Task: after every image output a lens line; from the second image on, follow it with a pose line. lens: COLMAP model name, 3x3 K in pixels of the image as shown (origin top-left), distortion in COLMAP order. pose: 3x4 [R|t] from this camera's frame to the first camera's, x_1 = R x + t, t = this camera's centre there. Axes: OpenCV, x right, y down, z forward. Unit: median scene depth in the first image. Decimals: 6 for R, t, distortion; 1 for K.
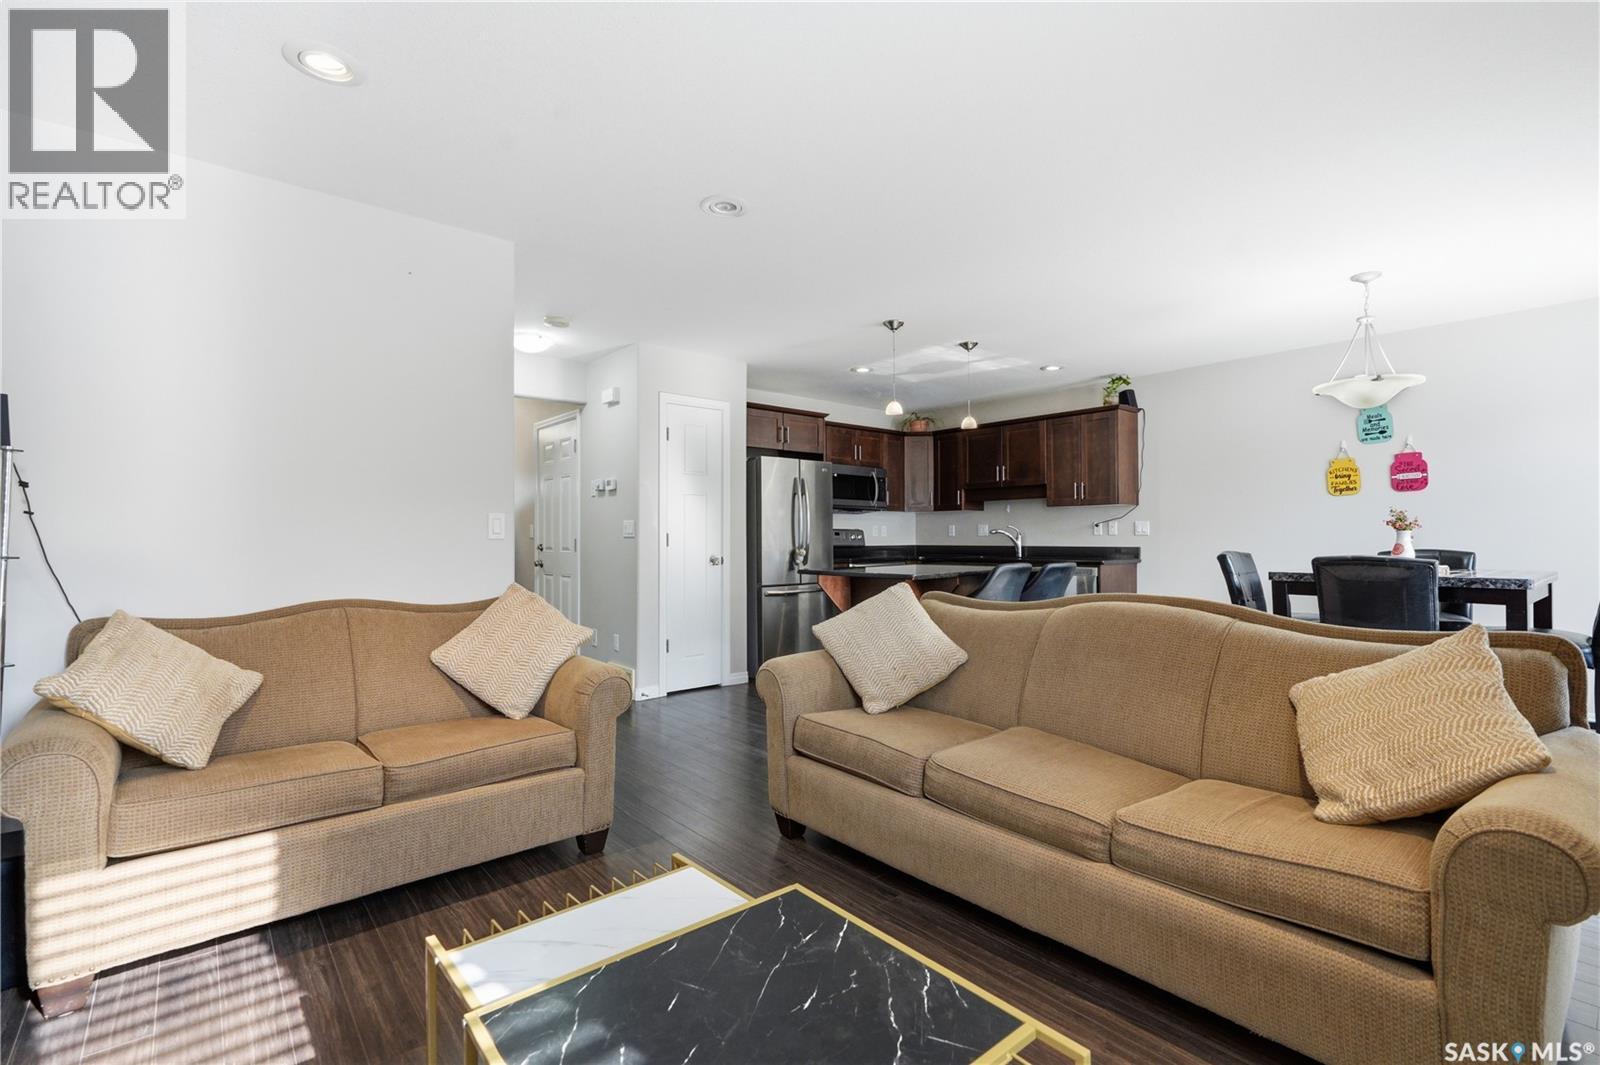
lens RADIAL K [[721.5, 0, 806.3], [0, 721.5, 528.5], [0, 0, 1]] dist [-0.001059, -0.000247]
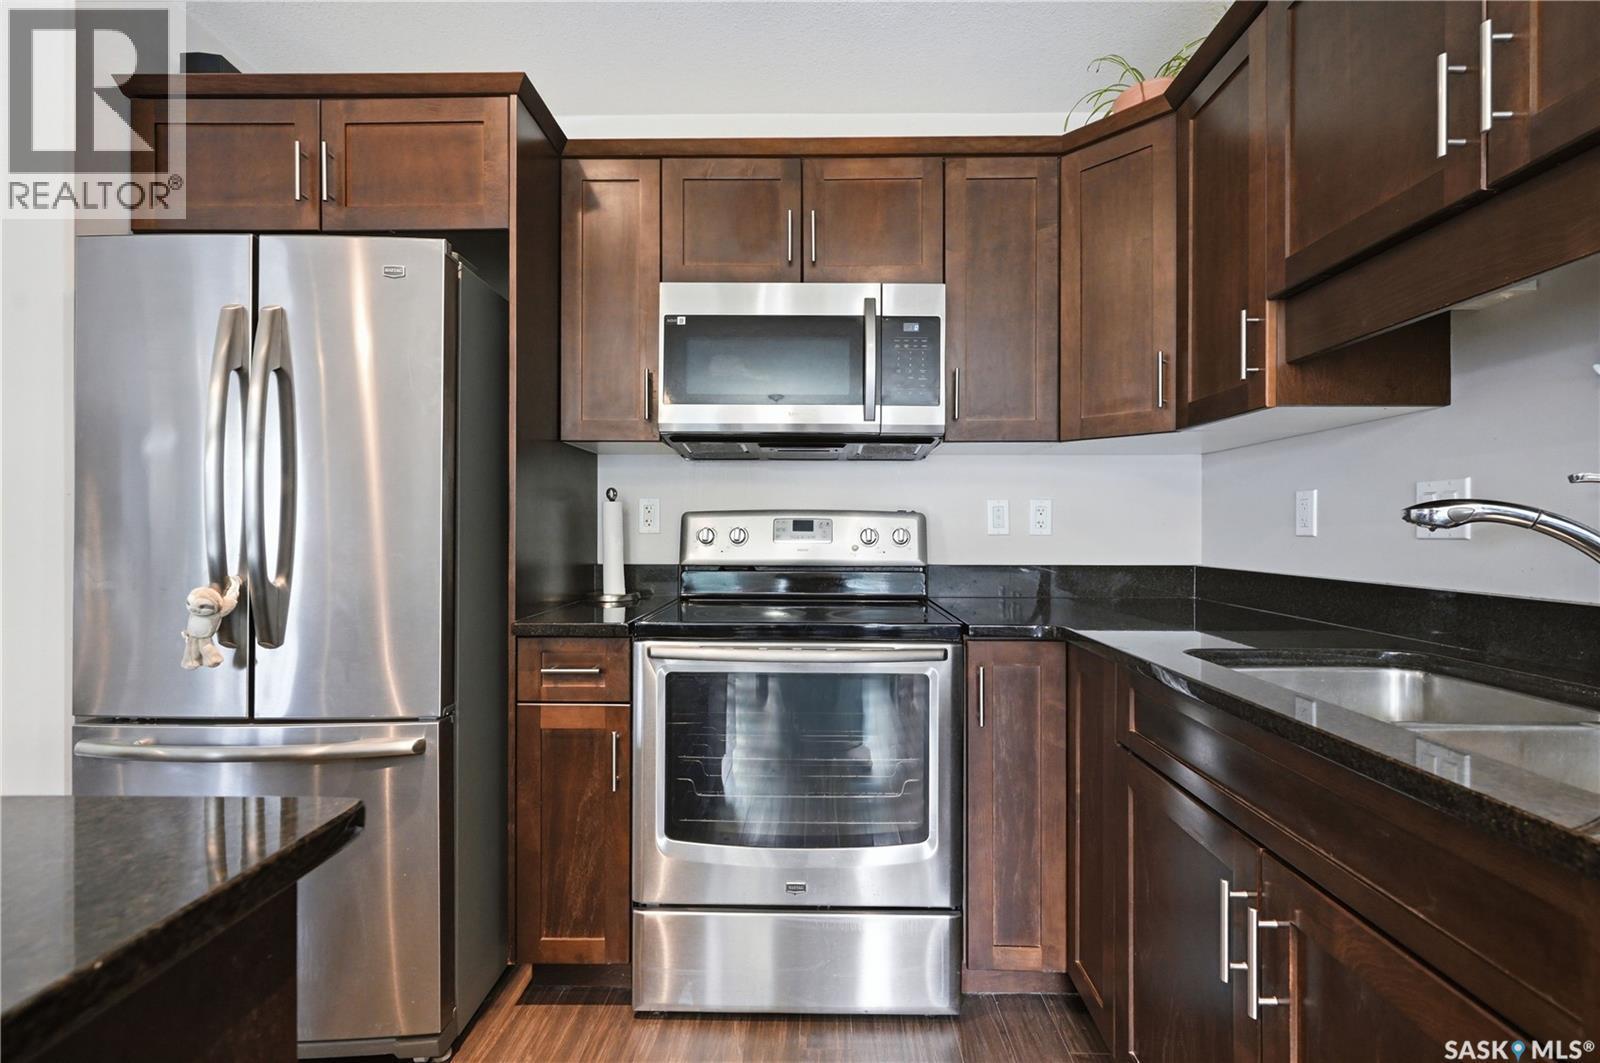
lens RADIAL K [[721.5, 0, 806.3], [0, 721.5, 527.5], [0, 0, 1]] dist [-0.001059, -0.000247]
pose [[0.748498, 0.004434, -0.663122, 0.279418], [0.003868, 0.999931, 0.011053, 0.005540], [0.663126, -0.010838, 0.748430, 0.850219]]
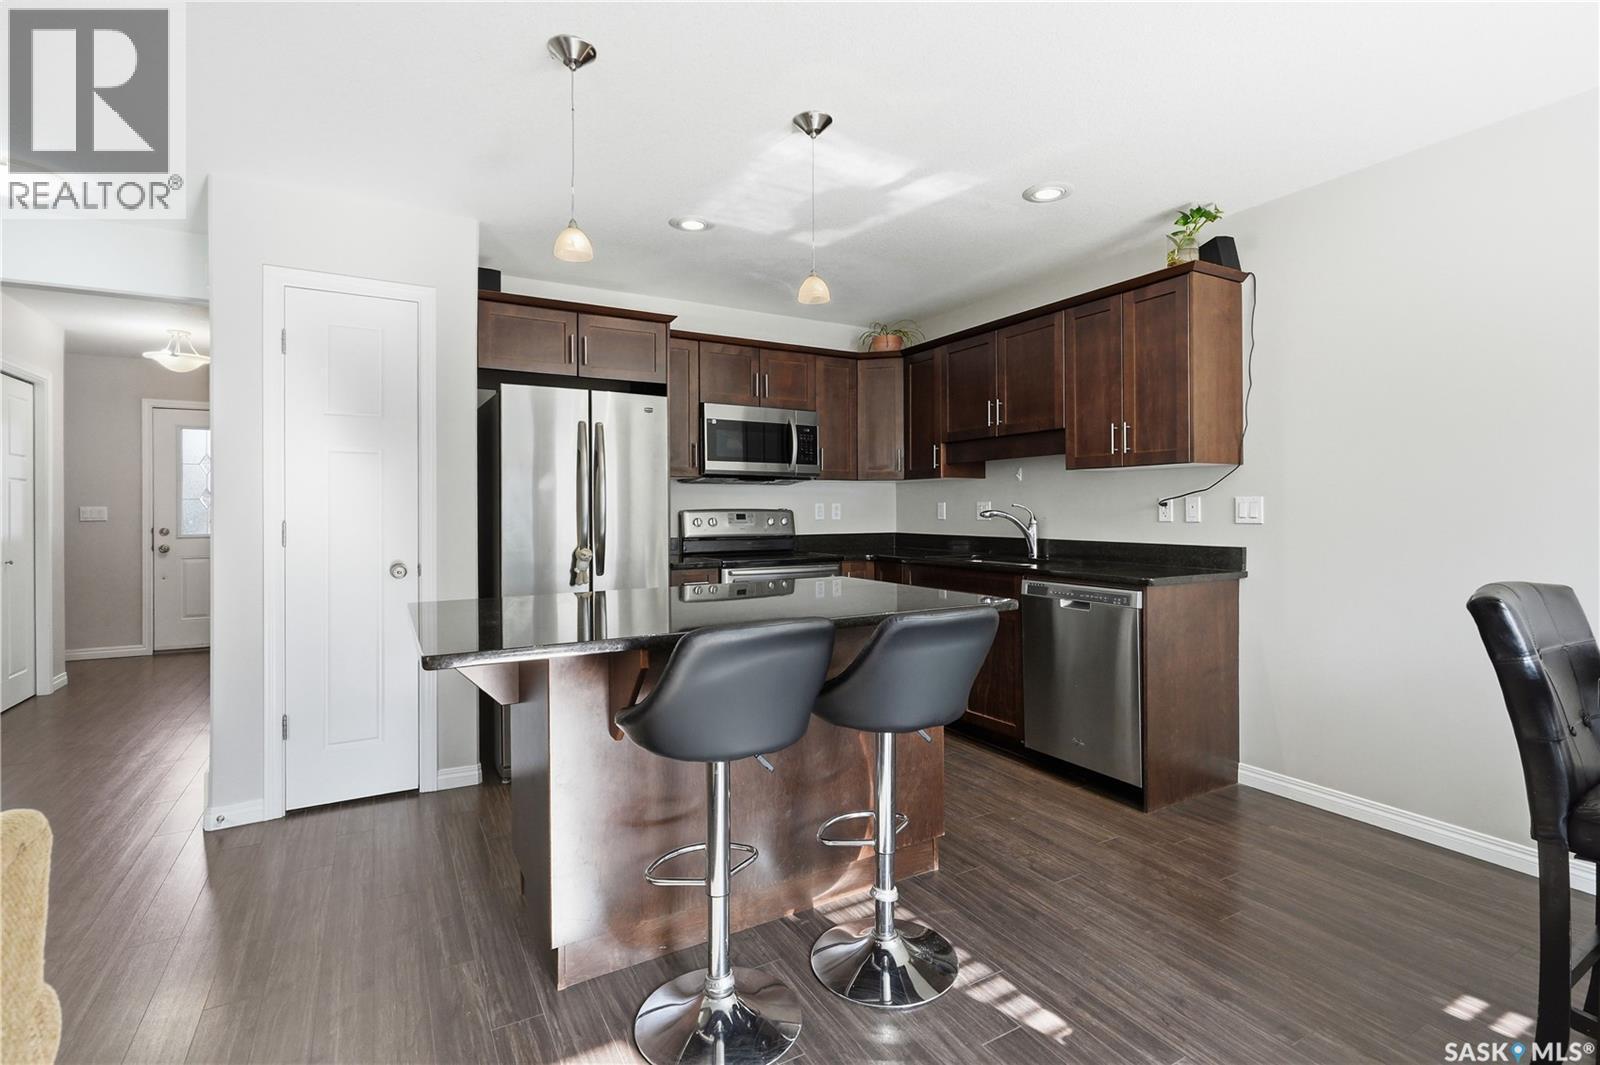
lens RADIAL K [[739.3, 0, 809.4], [0, 739.3, 505.6], [0, 0, 1]] dist [-0.001543, -0.000182]
pose [[0.983976, -0.001098, -0.178296, 0.240769], [0.002460, 0.999969, 0.007421, -0.007648], [0.178282, -0.007741, 0.983949, 0.412649]]
